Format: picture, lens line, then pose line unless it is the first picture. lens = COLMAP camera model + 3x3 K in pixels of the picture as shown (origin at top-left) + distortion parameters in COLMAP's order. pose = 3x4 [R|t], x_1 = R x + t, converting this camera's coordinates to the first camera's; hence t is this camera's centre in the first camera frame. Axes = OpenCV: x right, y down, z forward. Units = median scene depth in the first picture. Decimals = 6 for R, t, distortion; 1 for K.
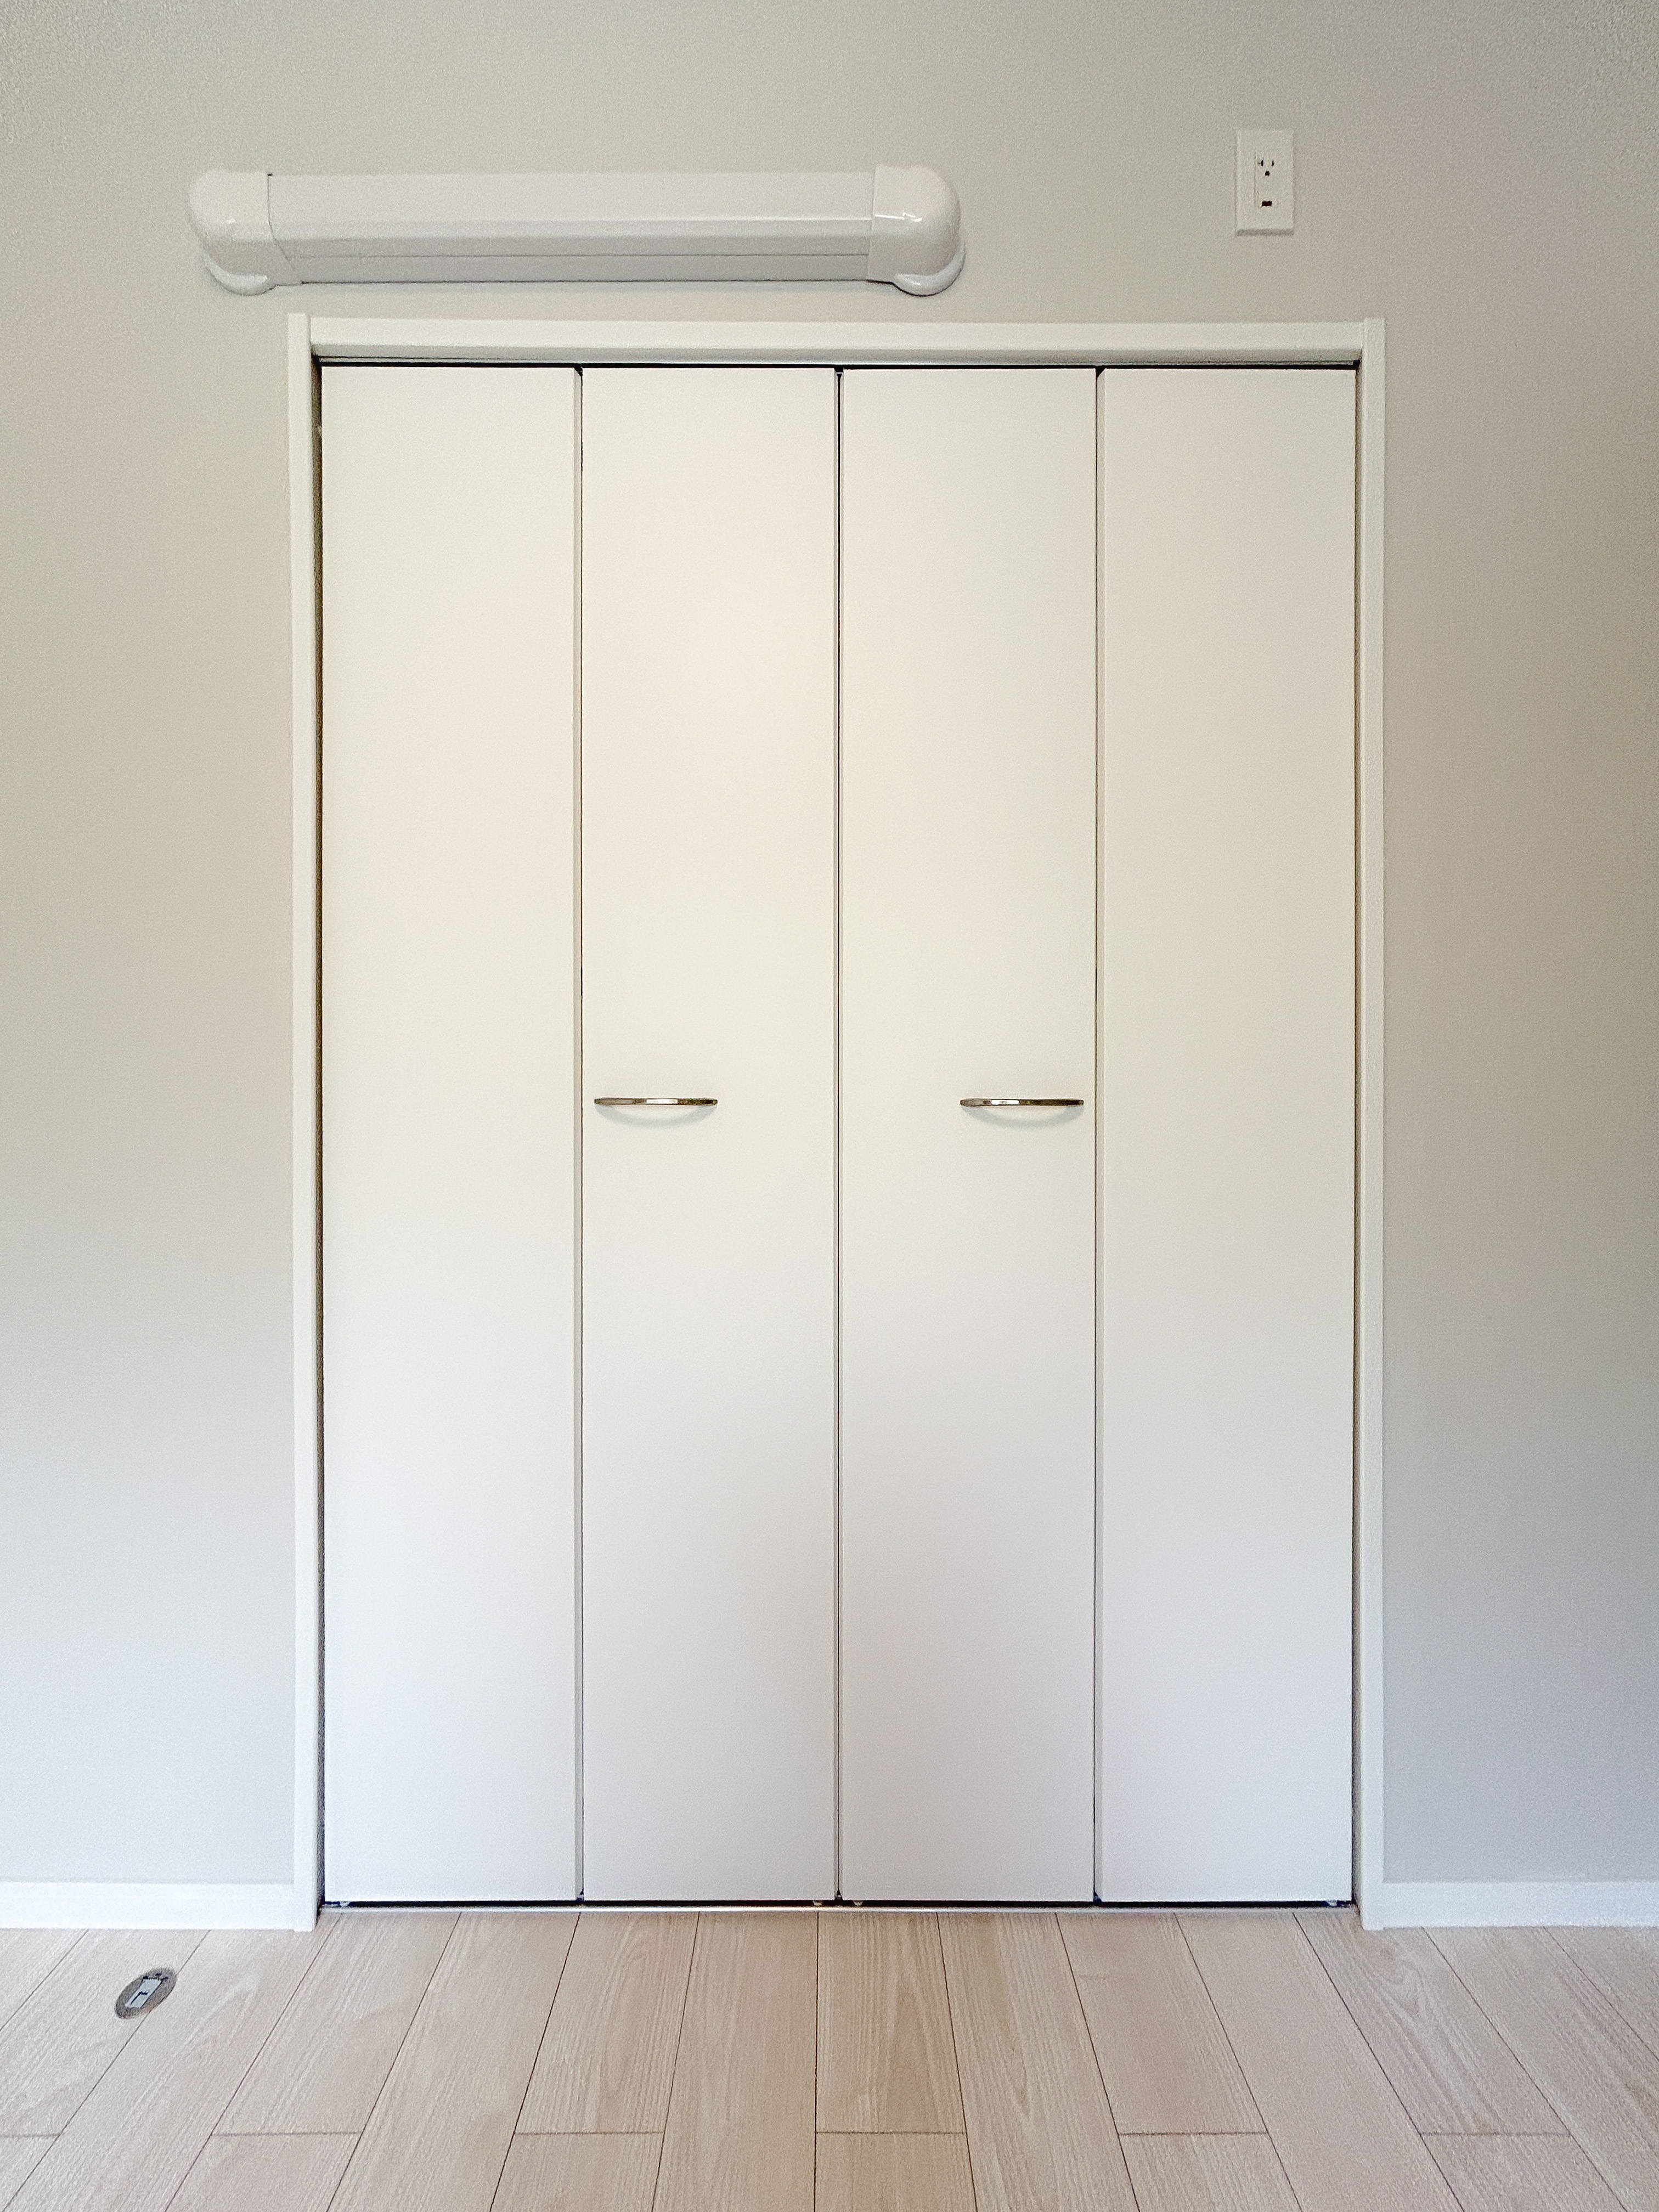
lens RADIAL K [[927.5, 0, 830.9], [0, 927.5, 1132.5], [0, 0, 1]] dist [-0.002325, 0.001562]
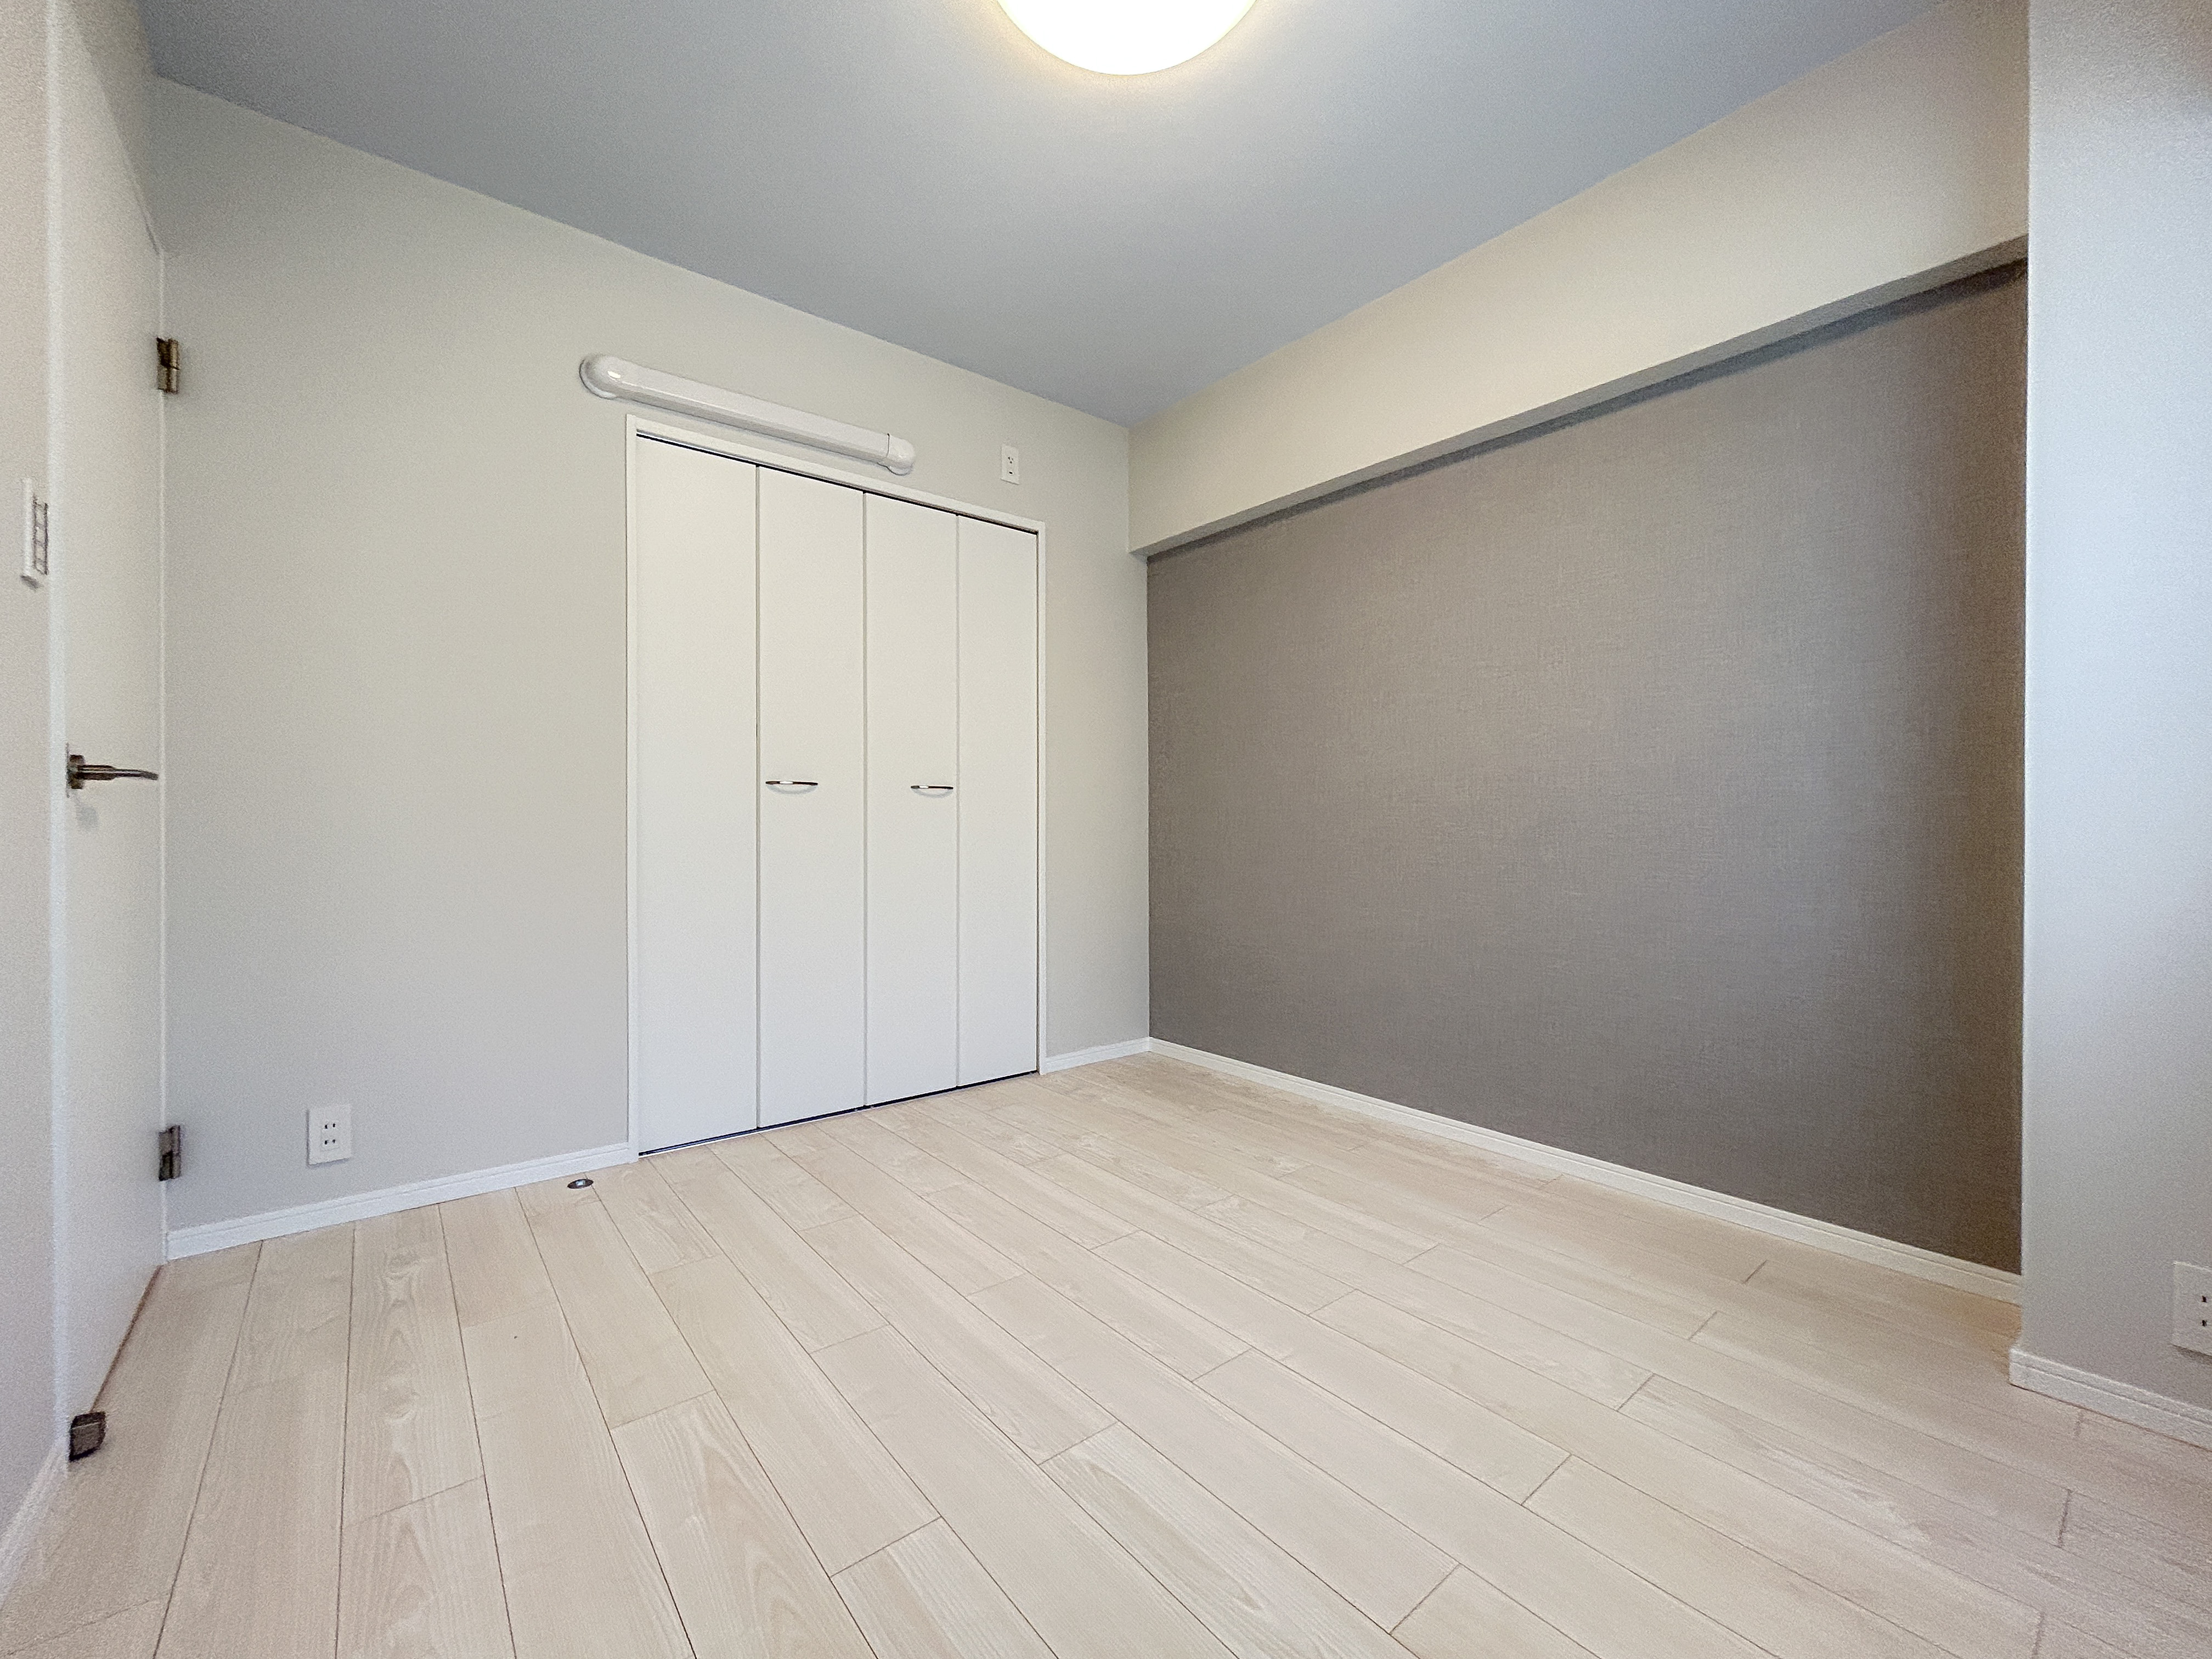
lens RADIAL K [[904.9, 0, 1119.6], [0, 904.9, 840.2], [0, 0, 1]] dist [0.000657, -0.002456]
pose [[0.774596, -0.010516, 0.632369, -1.032376], [-0.002629, 0.999800, 0.019847, 0.066212], [-0.632451, -0.017036, 0.774413, -1.369519]]
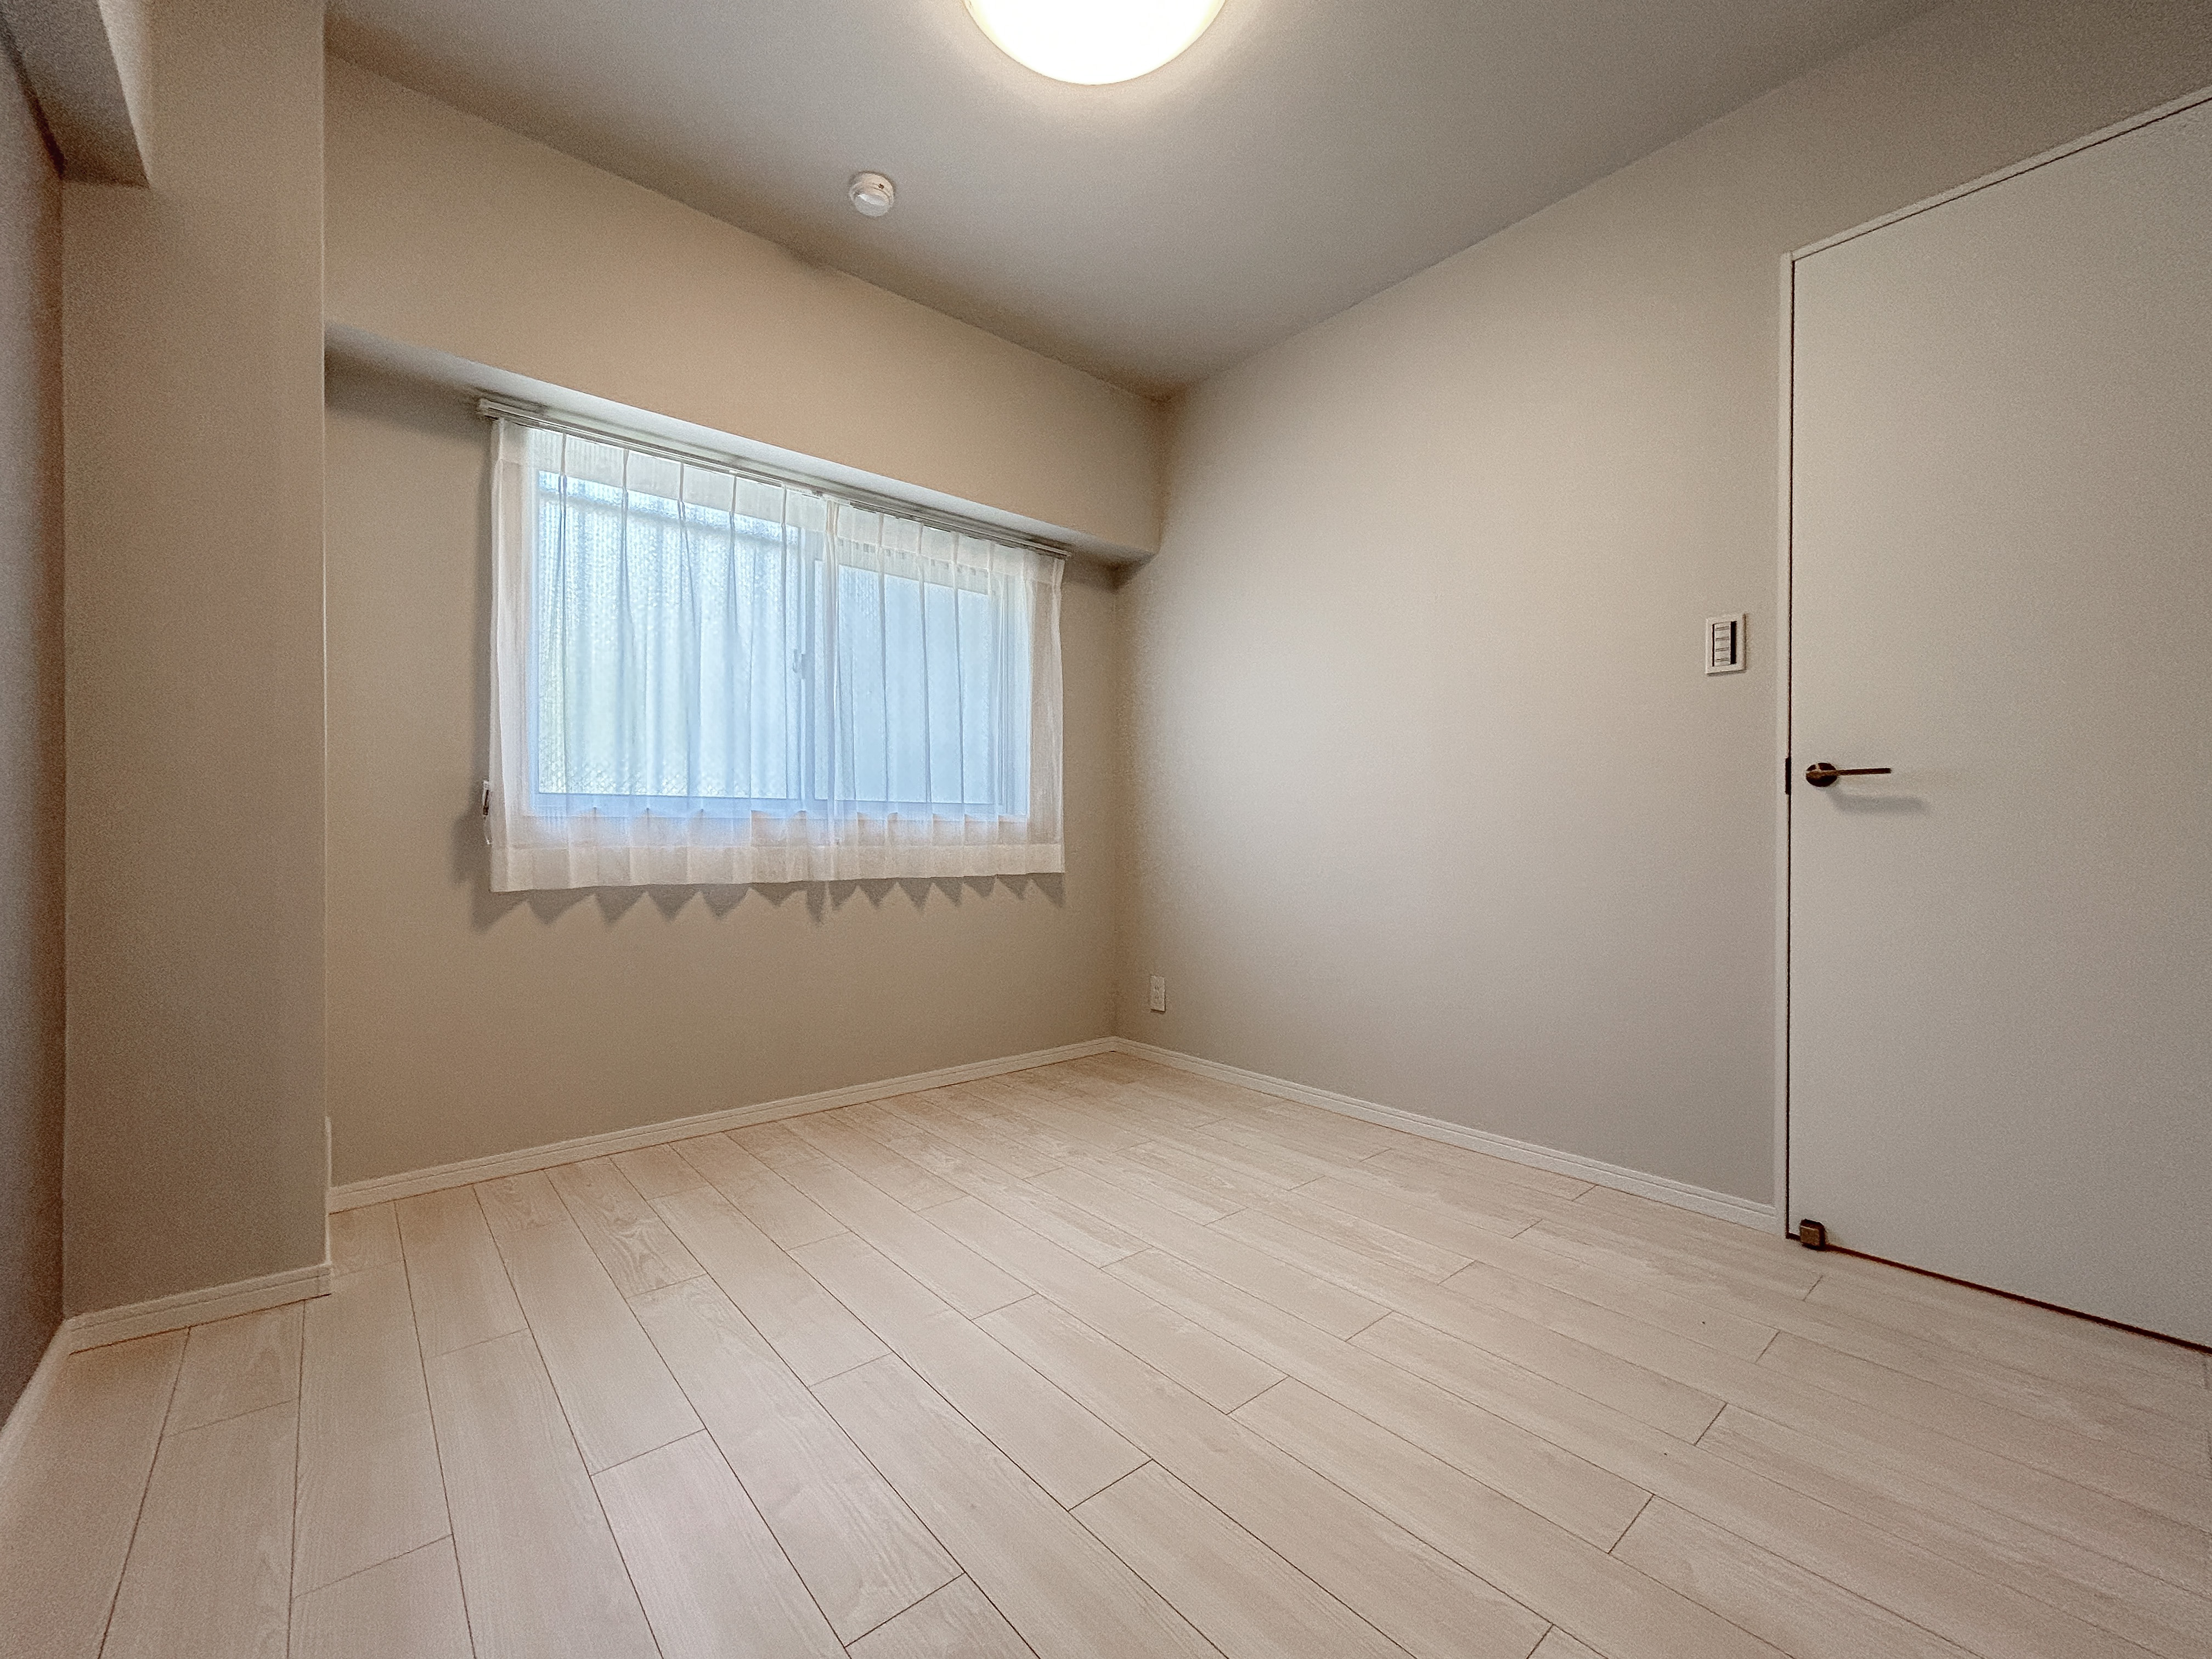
lens RADIAL K [[904.9, 0, 1092.2], [0, 904.9, 847.4], [0, 0, 1]] dist [0.000657, -0.002456]
pose [[-0.769682, 0.011010, -0.638333, 0.746934], [0.003320, 0.999907, 0.013244, 0.111378], [0.638419, 0.008074, -0.769647, 0.771564]]
